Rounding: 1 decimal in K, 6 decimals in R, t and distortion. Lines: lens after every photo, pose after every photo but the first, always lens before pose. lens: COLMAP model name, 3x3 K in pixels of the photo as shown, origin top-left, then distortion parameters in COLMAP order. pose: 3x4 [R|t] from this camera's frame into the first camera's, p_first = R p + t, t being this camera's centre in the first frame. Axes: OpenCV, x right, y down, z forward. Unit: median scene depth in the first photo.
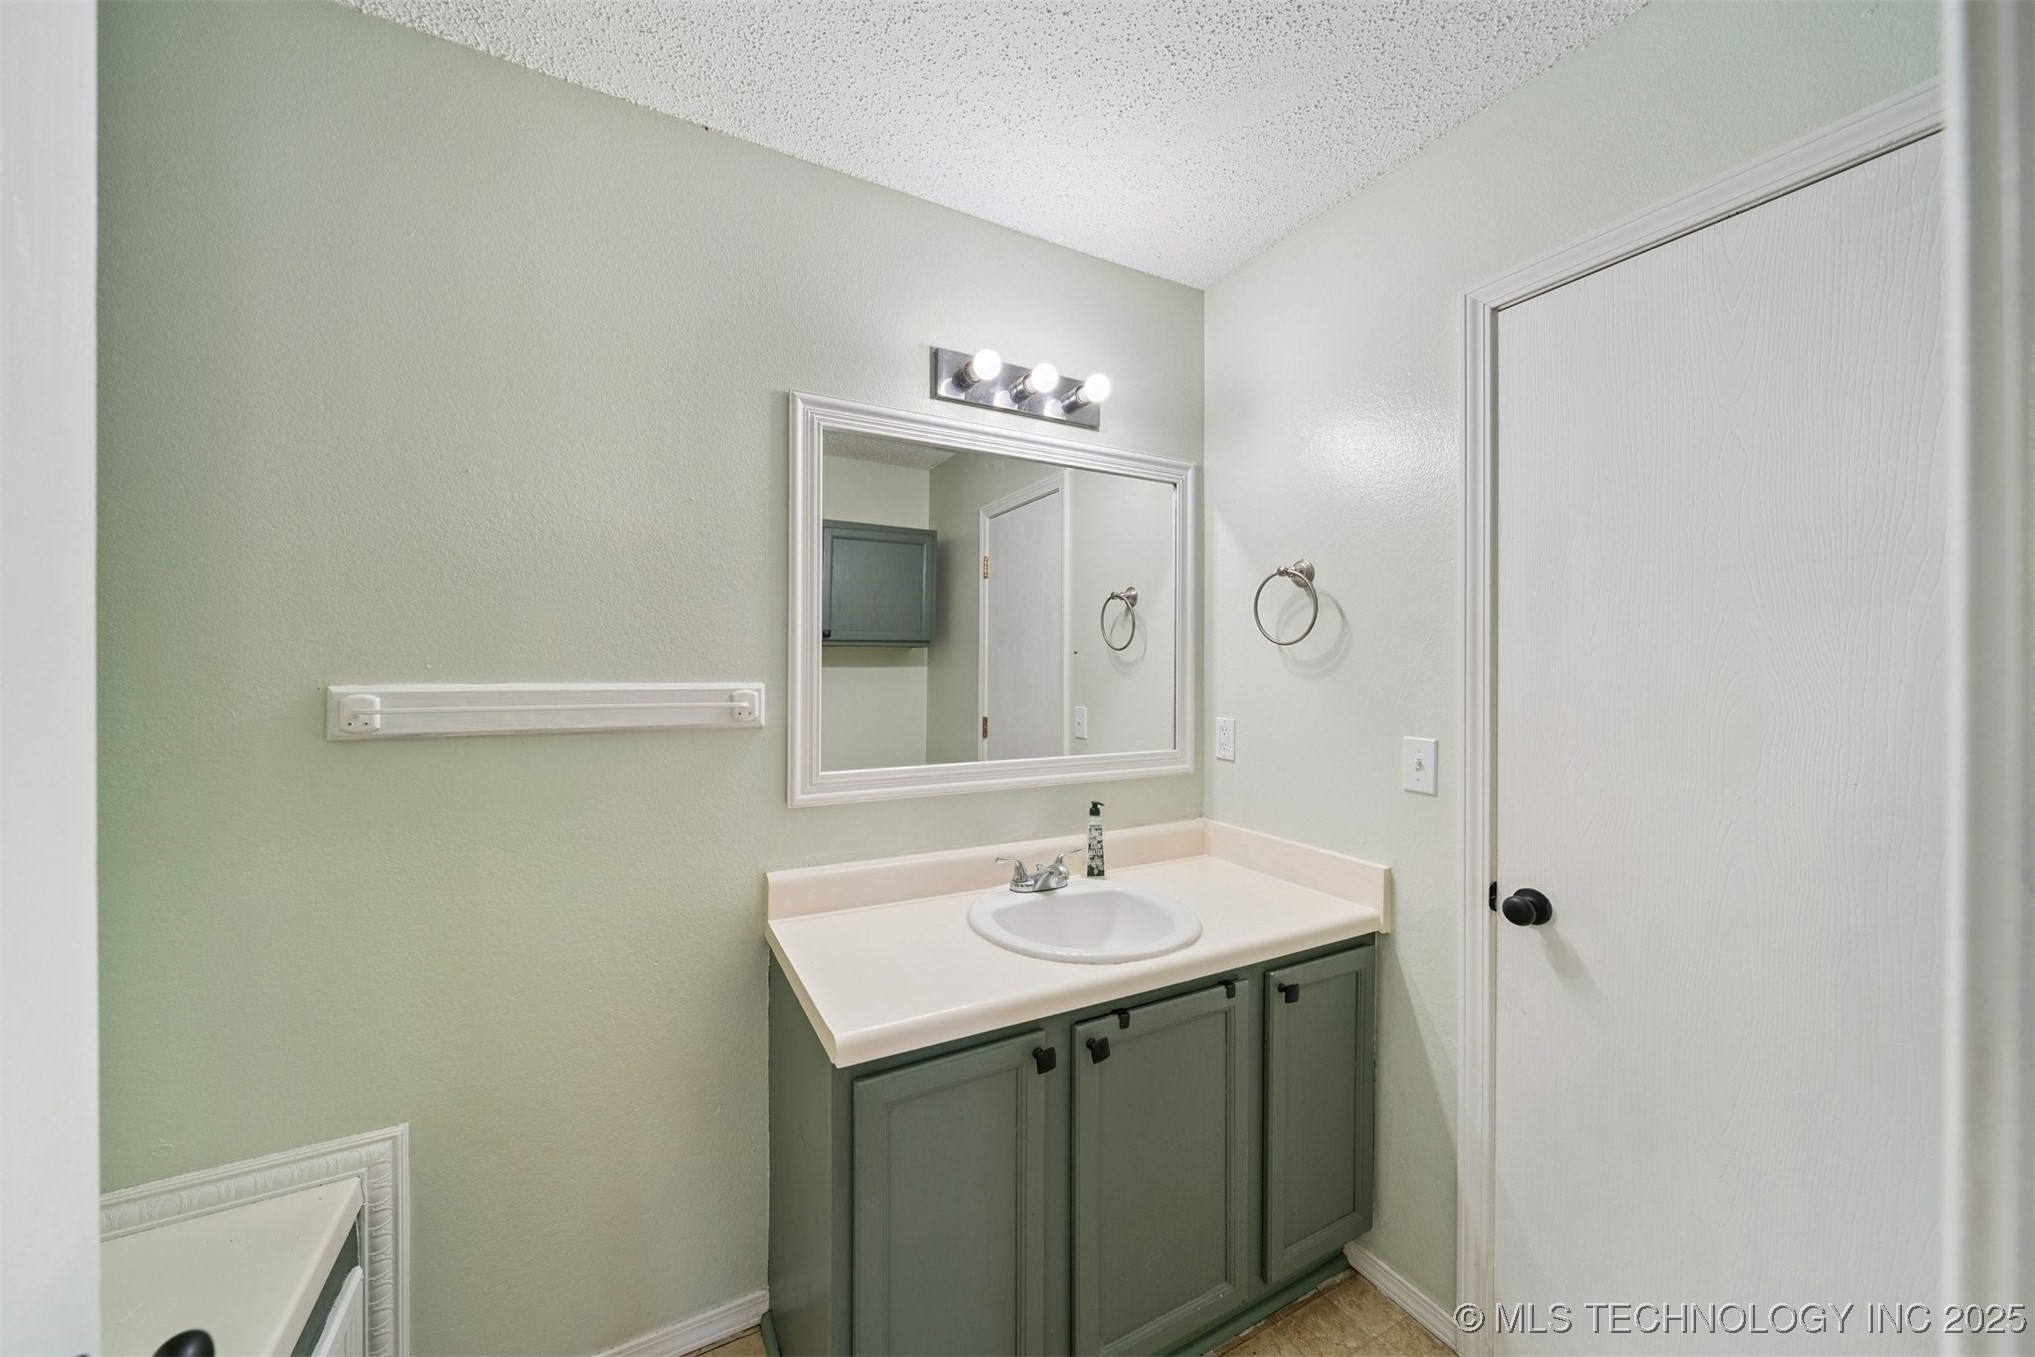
lens RADIAL K [[722.0, 0, 1001.0], [0, 722.0, 663.6], [0, 0, 1]] dist [-0.000667, -0.000132]
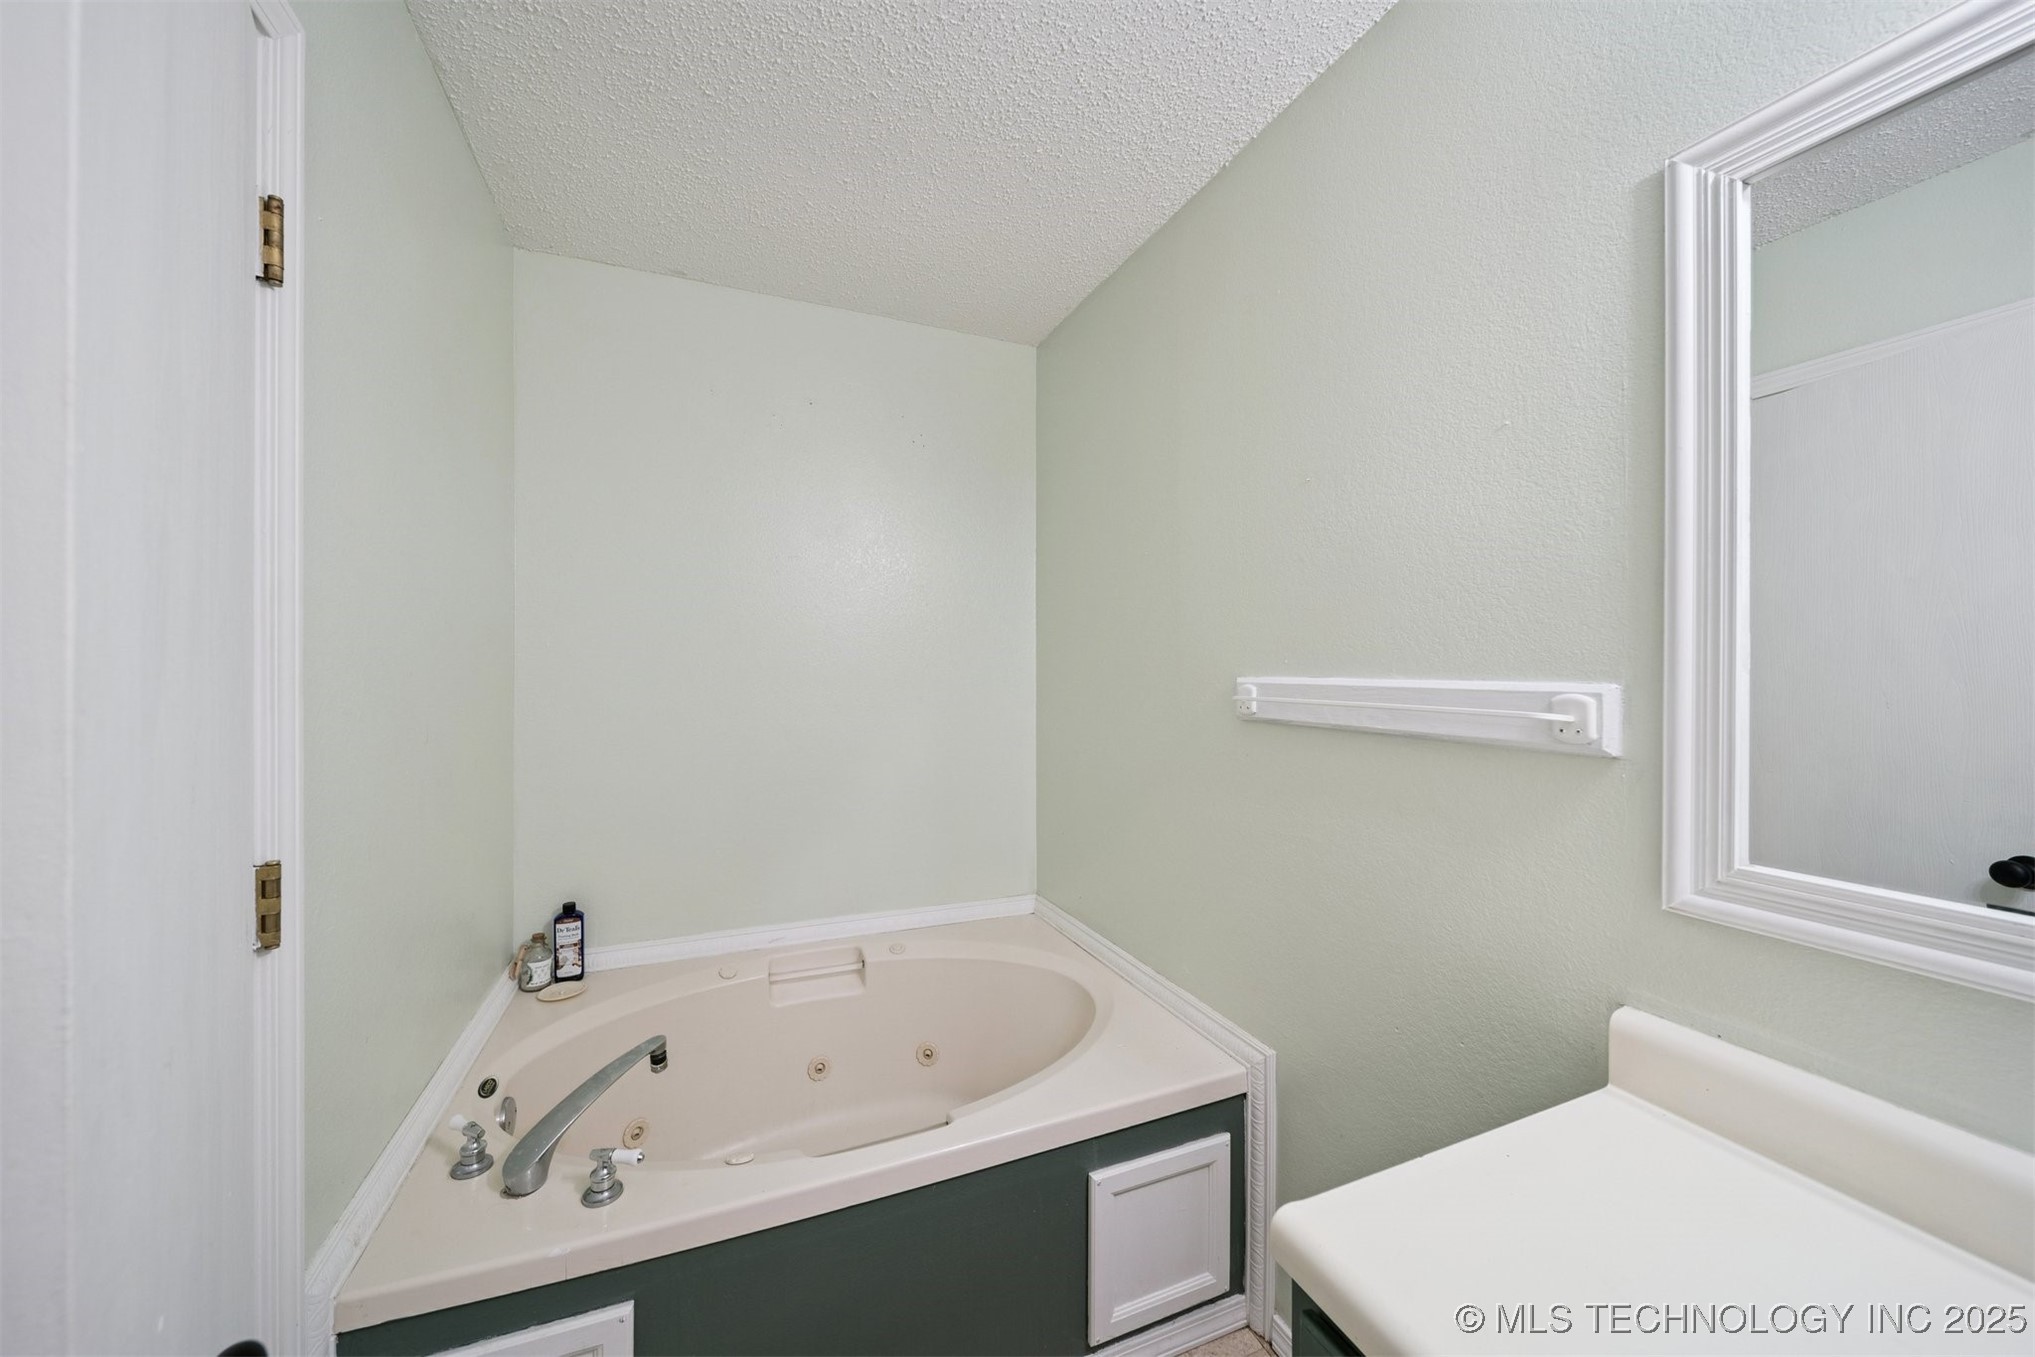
lens RADIAL K [[722.0, 0, 1001.0], [0, 722.0, 663.6], [0, 0, 1]] dist [-0.000667, -0.000132]
pose [[-0.103283, -0.007968, -0.994620, 0.330338], [0.006263, 0.999943, -0.008661, 0.011936], [0.994632, -0.007124, -0.103228, 0.571882]]
